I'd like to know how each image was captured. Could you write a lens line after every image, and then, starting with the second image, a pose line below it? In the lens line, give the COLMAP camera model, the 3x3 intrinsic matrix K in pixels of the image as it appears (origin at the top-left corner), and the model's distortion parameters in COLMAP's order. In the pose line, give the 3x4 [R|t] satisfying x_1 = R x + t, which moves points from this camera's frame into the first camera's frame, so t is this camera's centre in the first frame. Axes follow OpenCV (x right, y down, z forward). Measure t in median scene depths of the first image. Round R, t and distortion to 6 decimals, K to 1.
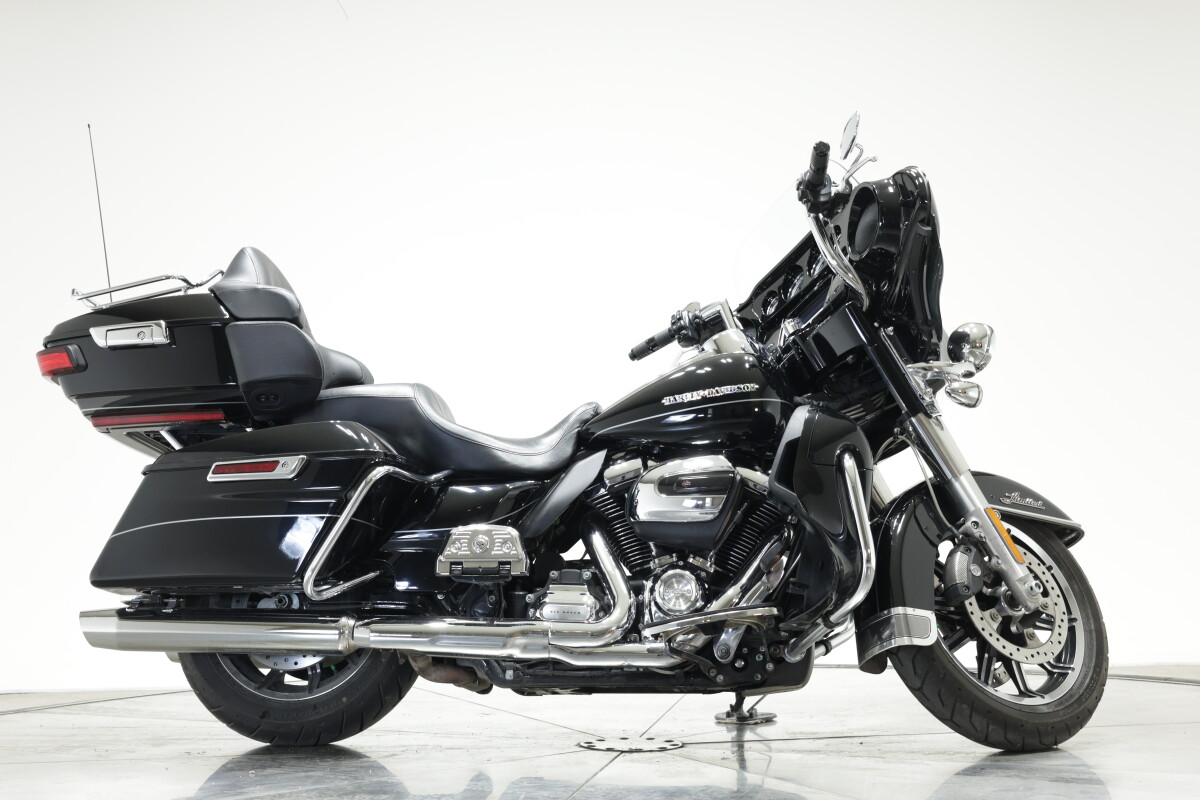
lens RADIAL K [[1461.2, 0, 593.4], [0, 1461.2, 425.1], [0, 0, 1]] dist [0.008822, 0.017185]
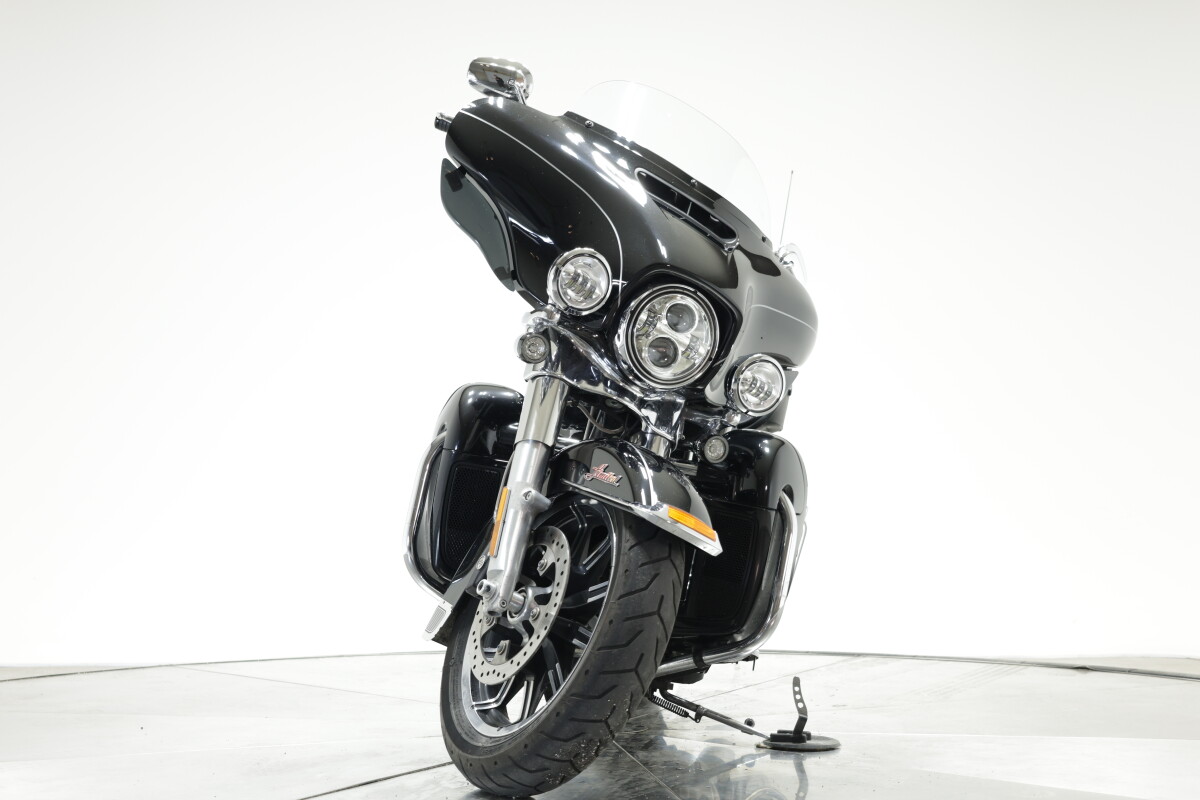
lens RADIAL K [[1461.2, 0, 593.4], [0, 1461.2, 425.1], [0, 0, 1]] dist [0.008822, 0.017185]
pose [[0.029861, -0.057135, -0.997920, 1.067197], [0.067573, 0.996196, -0.055014, 0.068674], [0.997267, -0.065789, 0.033608, 1.006866]]
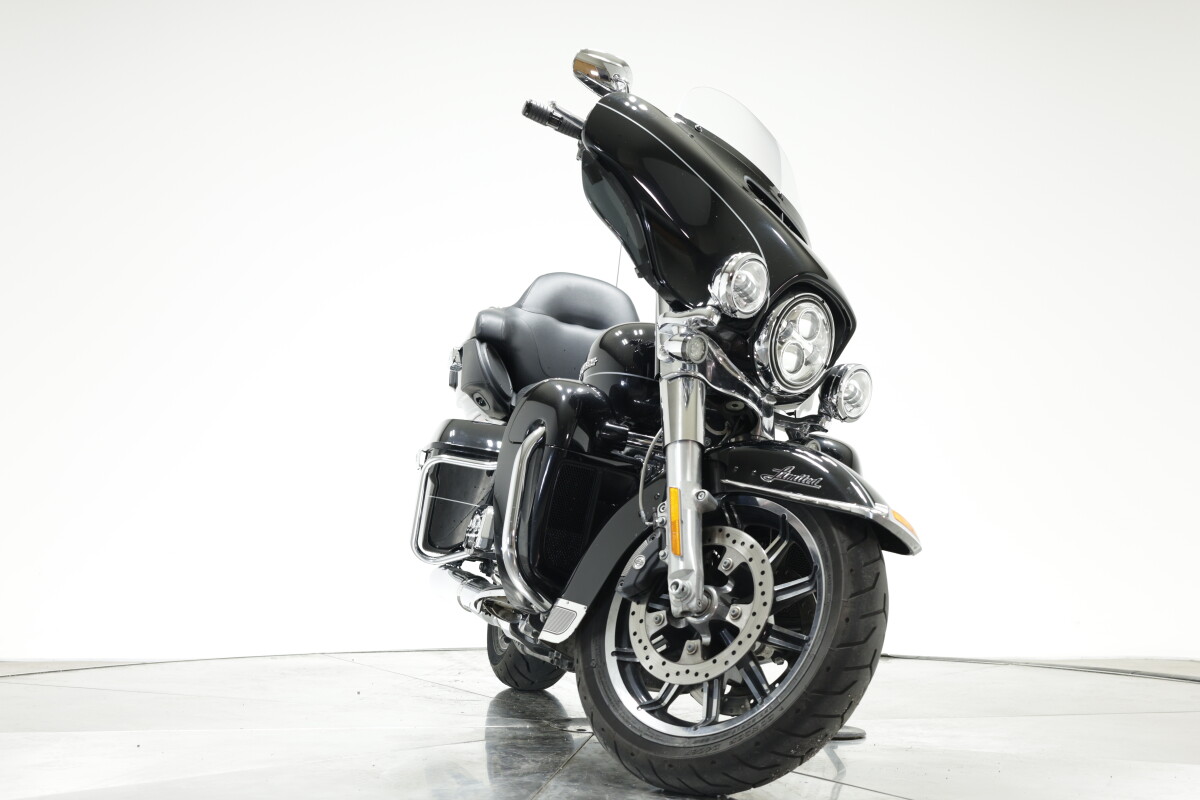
lens RADIAL K [[1477.5, 0, 600.0], [0, 1477.5, 400.0], [0, 0, 1]] dist [-0.019148, -0.034601]
pose [[0.382888, -0.060139, -0.921835, 0.997341], [0.049057, 0.997794, -0.044719, 0.042304], [0.922491, -0.028100, 0.384994, 0.637157]]
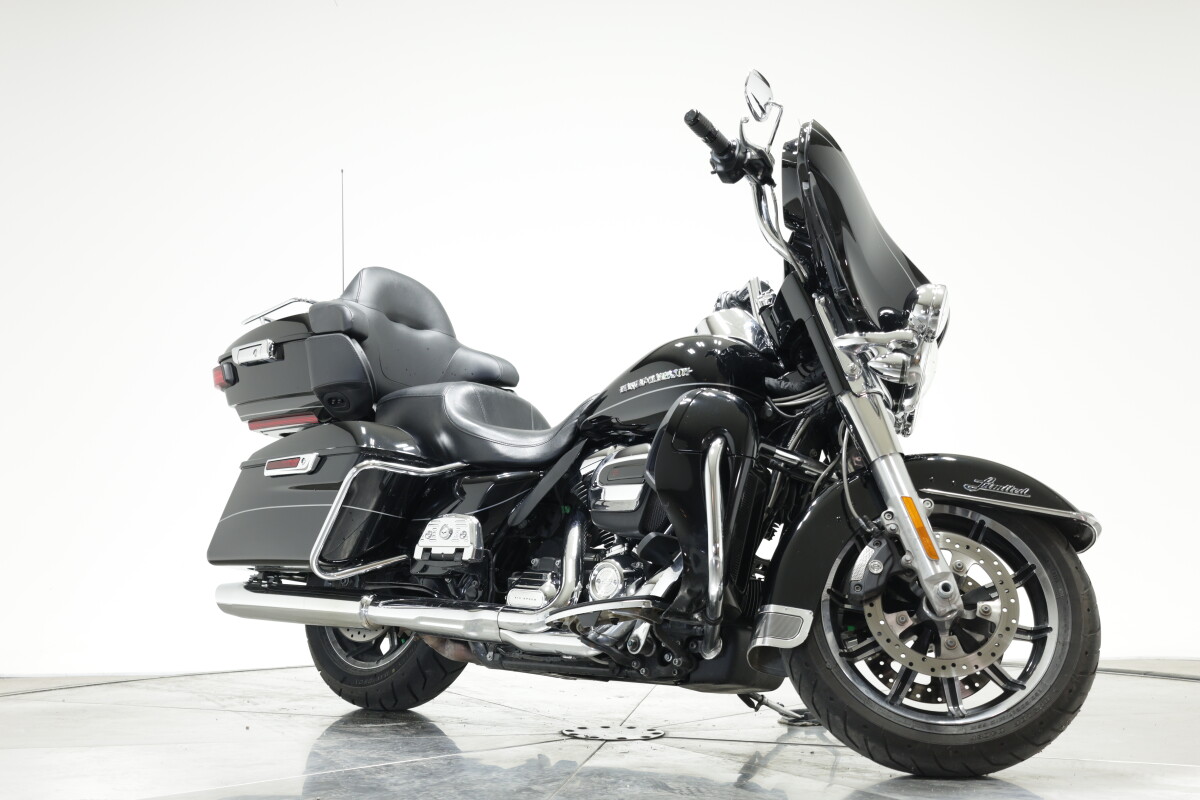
lens RADIAL K [[1461.2, 0, 593.4], [0, 1461.2, 425.1], [0, 0, 1]] dist [0.008822, 0.017185]
pose [[0.838706, -0.029296, -0.543795, 0.582076], [0.034936, 0.999390, 0.000042, 0.007050], [0.543462, -0.019033, 0.839218, 0.159701]]
